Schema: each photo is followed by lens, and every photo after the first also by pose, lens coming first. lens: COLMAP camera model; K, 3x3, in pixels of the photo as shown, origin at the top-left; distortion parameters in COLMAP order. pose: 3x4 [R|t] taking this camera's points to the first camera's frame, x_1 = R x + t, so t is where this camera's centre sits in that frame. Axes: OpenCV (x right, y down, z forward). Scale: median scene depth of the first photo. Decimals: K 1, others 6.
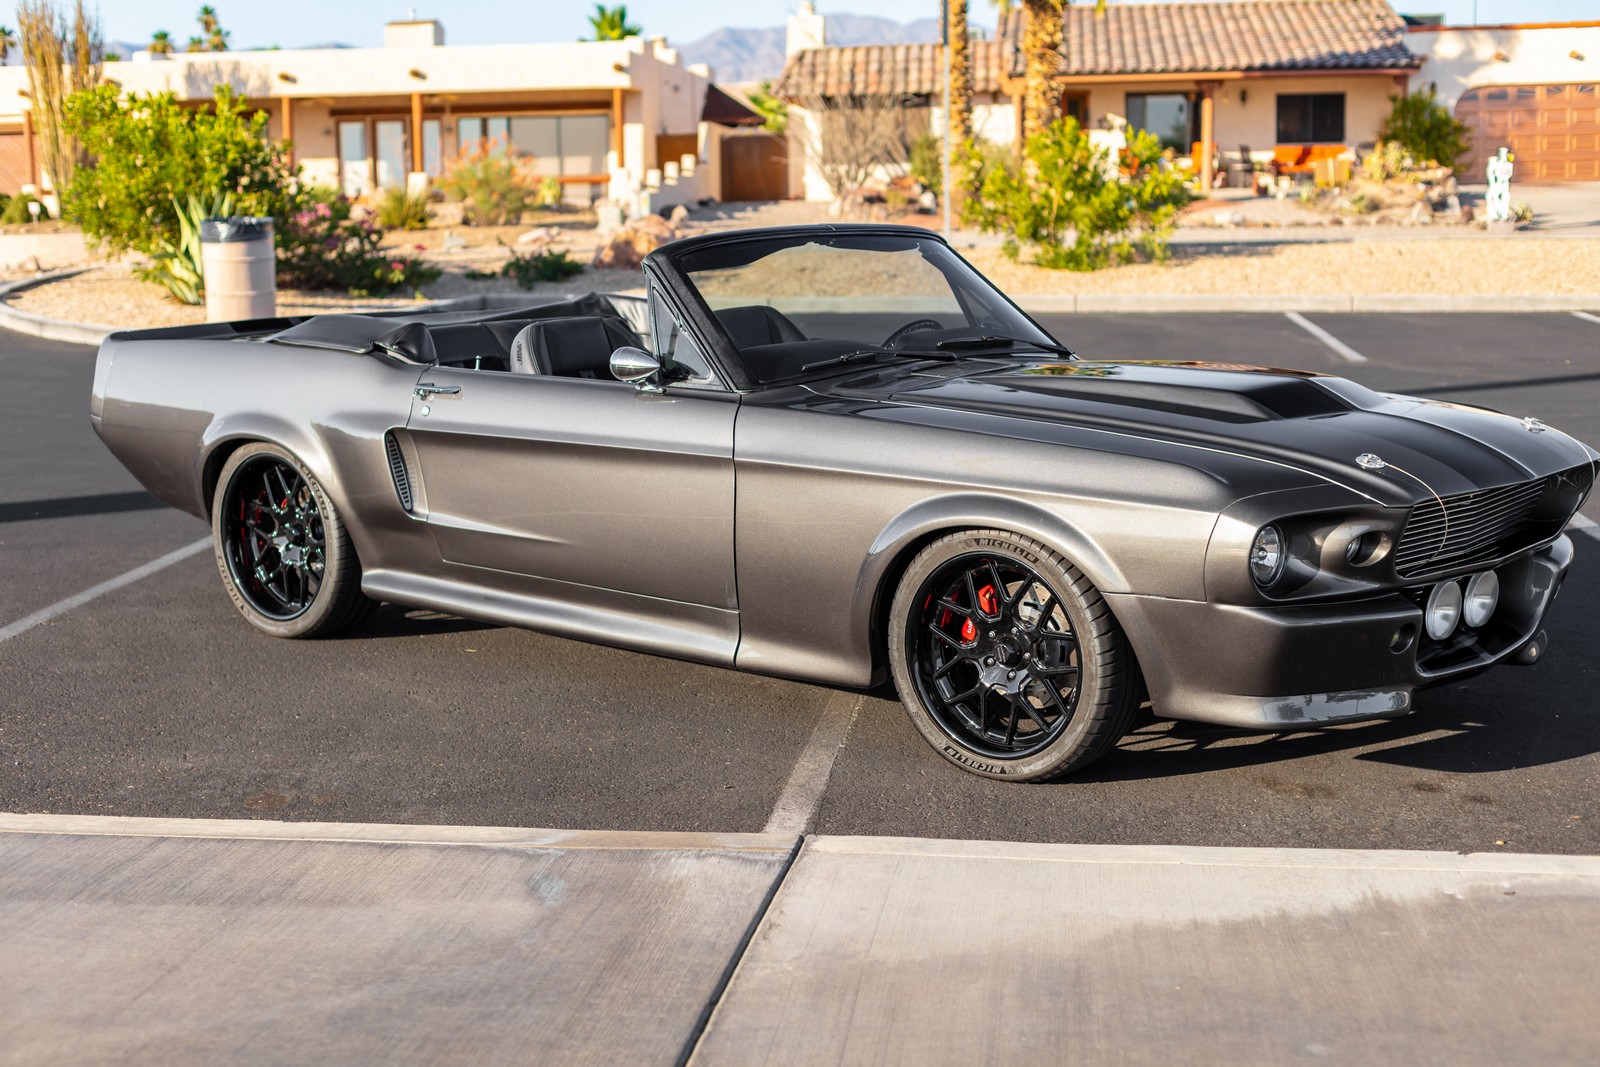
lens RADIAL K [[2395.2, 0, 737.1], [0, 2395.2, 546.4], [0, 0, 1]] dist [-0.017614, 0.000000]
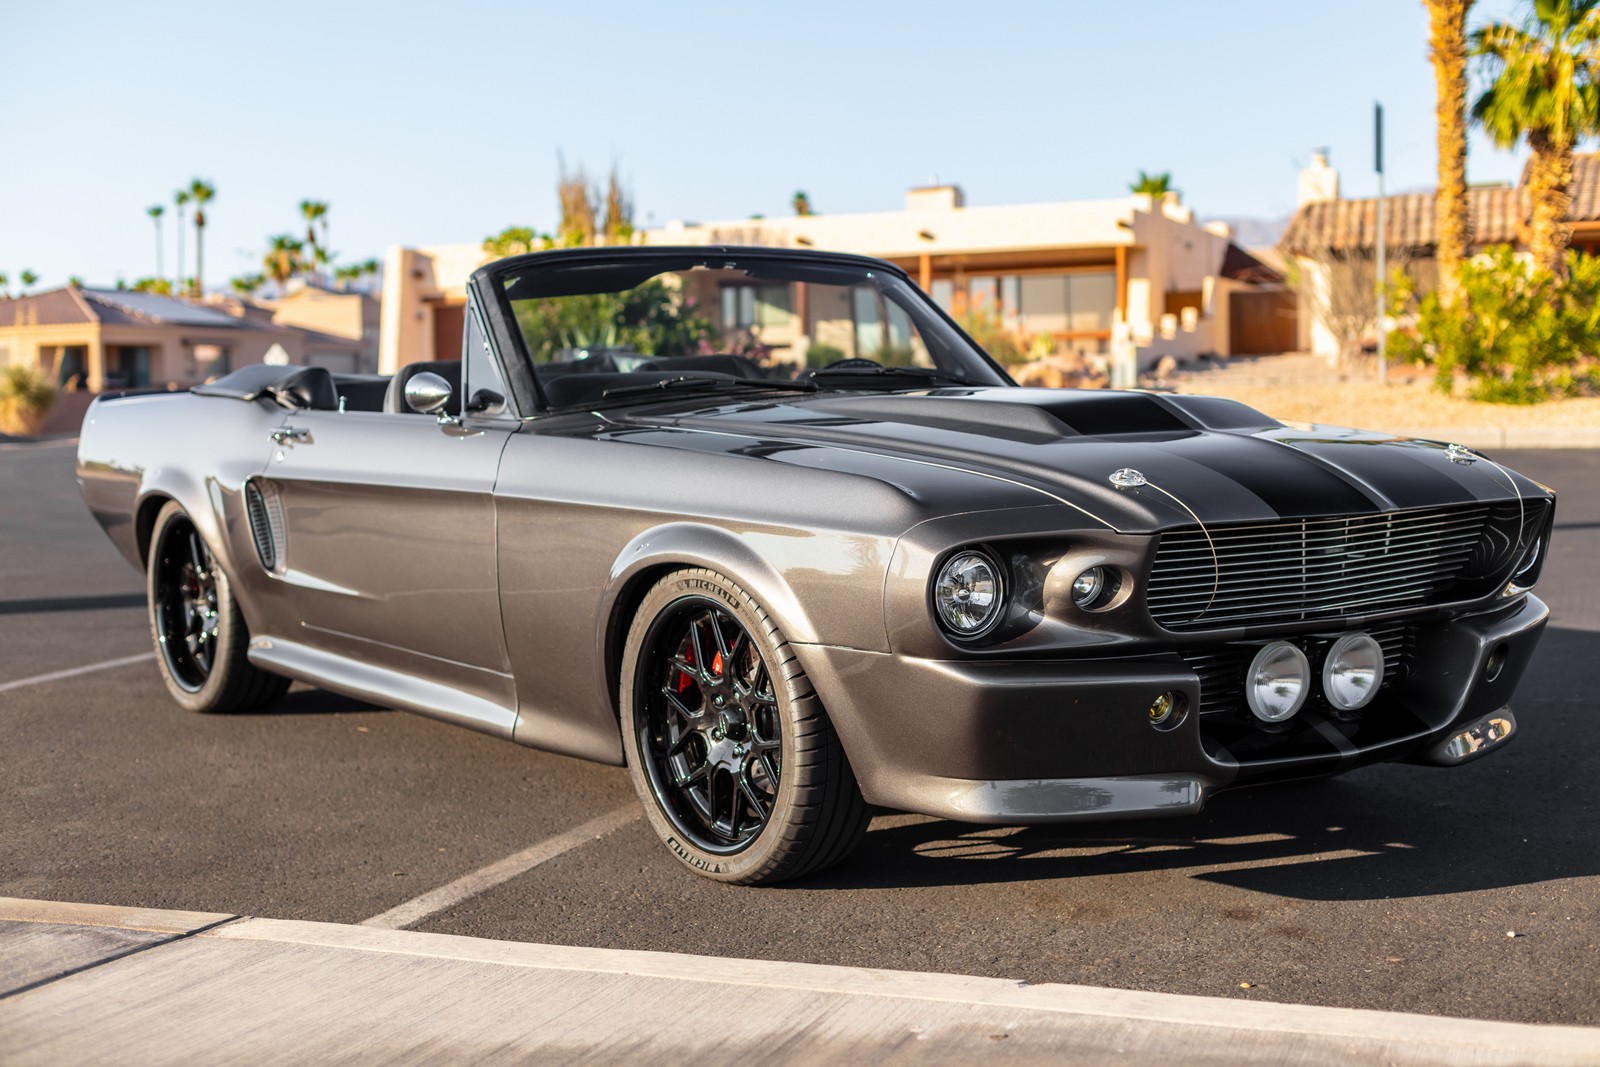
lens RADIAL K [[2311.7, 0, 793.5], [0, 2311.7, 534.8], [0, 0, 1]] dist [-0.000401, 0.000000]
pose [[0.971401, 0.009724, -0.237245, 0.252804], [-0.028046, 0.996866, -0.073975, 0.030377], [0.235782, 0.078513, 0.968629, 0.192184]]
